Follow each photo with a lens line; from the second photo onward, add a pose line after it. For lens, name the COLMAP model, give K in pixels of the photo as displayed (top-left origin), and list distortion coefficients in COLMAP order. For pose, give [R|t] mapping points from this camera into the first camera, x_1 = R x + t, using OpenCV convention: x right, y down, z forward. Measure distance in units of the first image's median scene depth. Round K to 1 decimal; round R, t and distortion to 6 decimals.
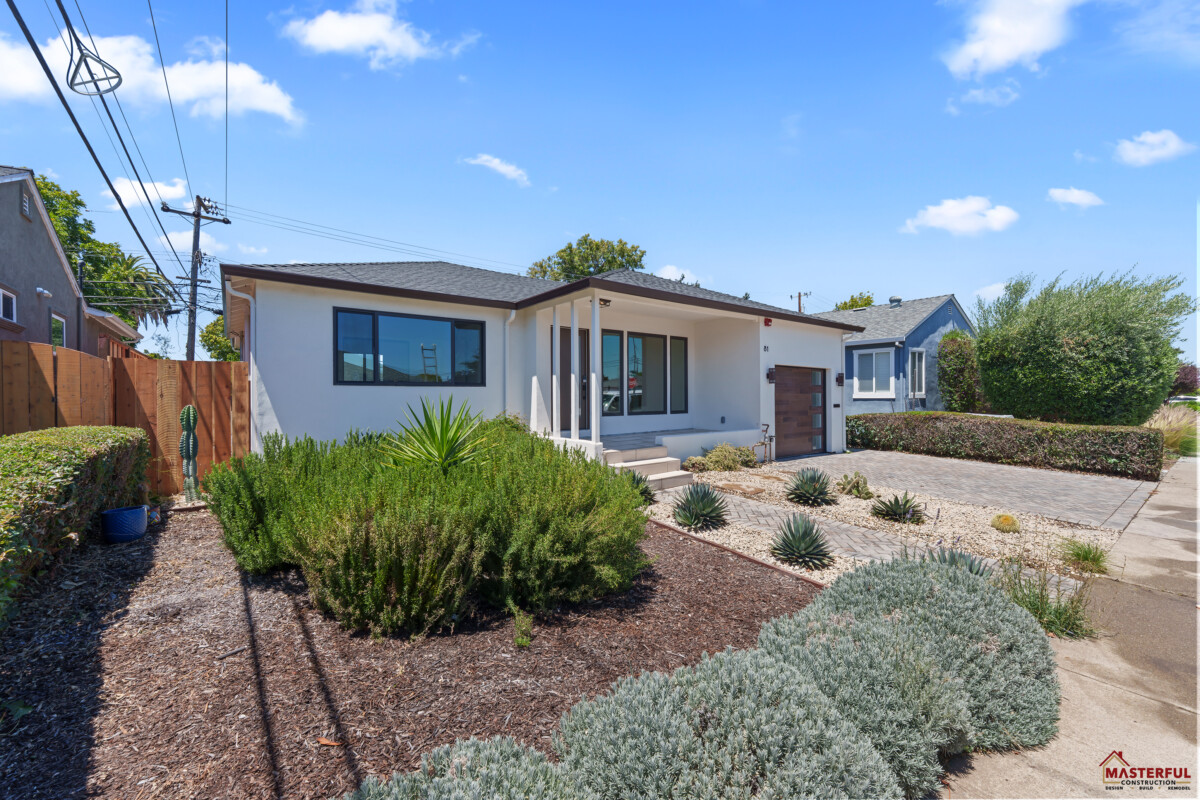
lens RADIAL K [[489.3, 0, 603.7], [0, 489.3, 408.0], [0, 0, 1]] dist [-0.000492, -0.000067]
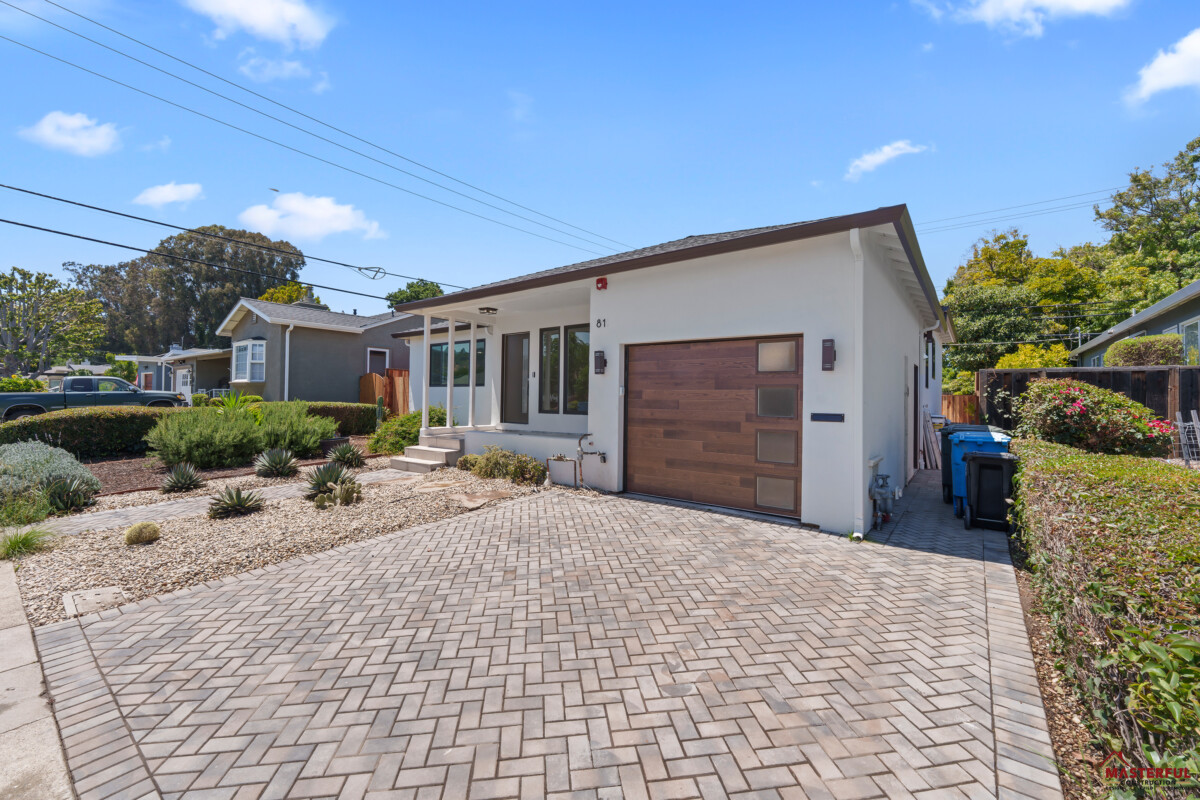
lens RADIAL K [[489.3, 0, 603.7], [0, 489.3, 408.0], [0, 0, 1]] dist [-0.000492, -0.000067]
pose [[0.246524, 0.023365, -0.968855, 0.921718], [-0.040026, 0.999102, 0.013910, -0.012130], [0.968310, 0.035350, 0.247238, 0.780867]]
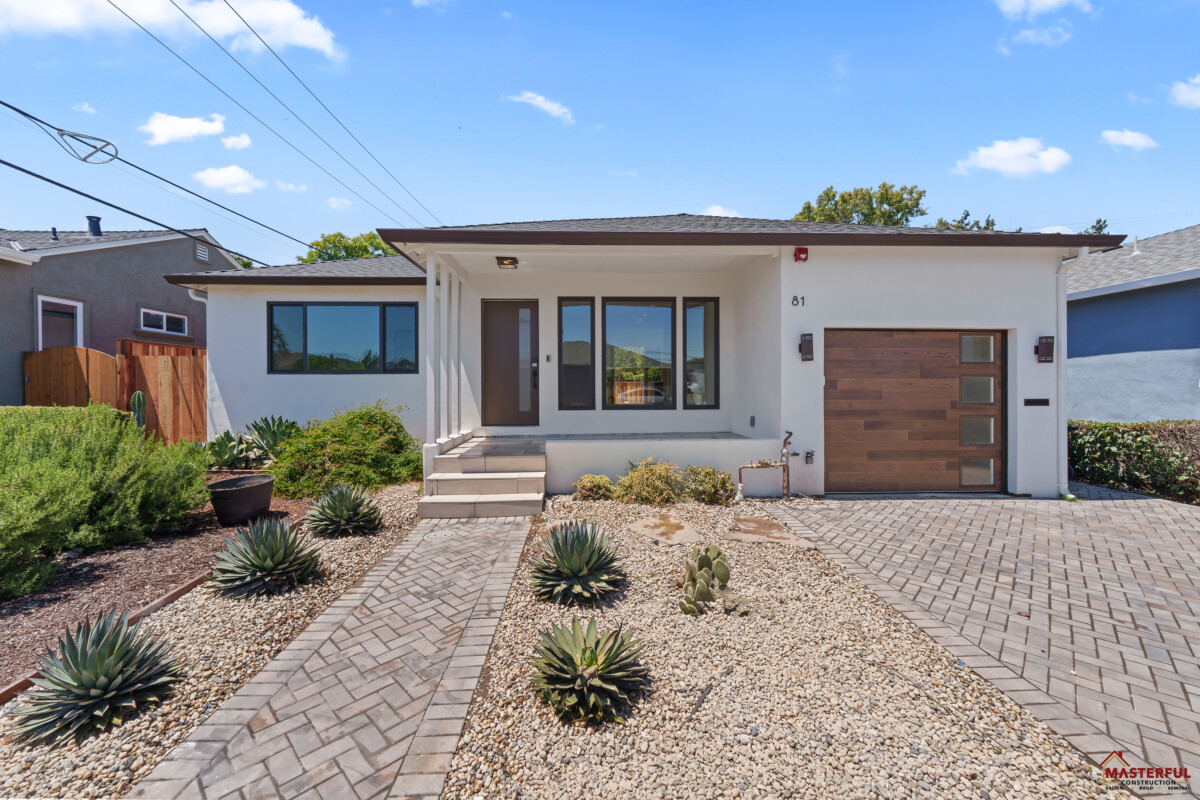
lens RADIAL K [[489.3, 0, 603.7], [0, 489.3, 408.0], [0, 0, 1]] dist [-0.000492, -0.000067]
pose [[0.807097, 0.024418, -0.589913, 0.455110], [-0.014040, 0.999656, 0.022169, -0.004041], [0.590251, -0.009610, 0.807162, 0.370825]]
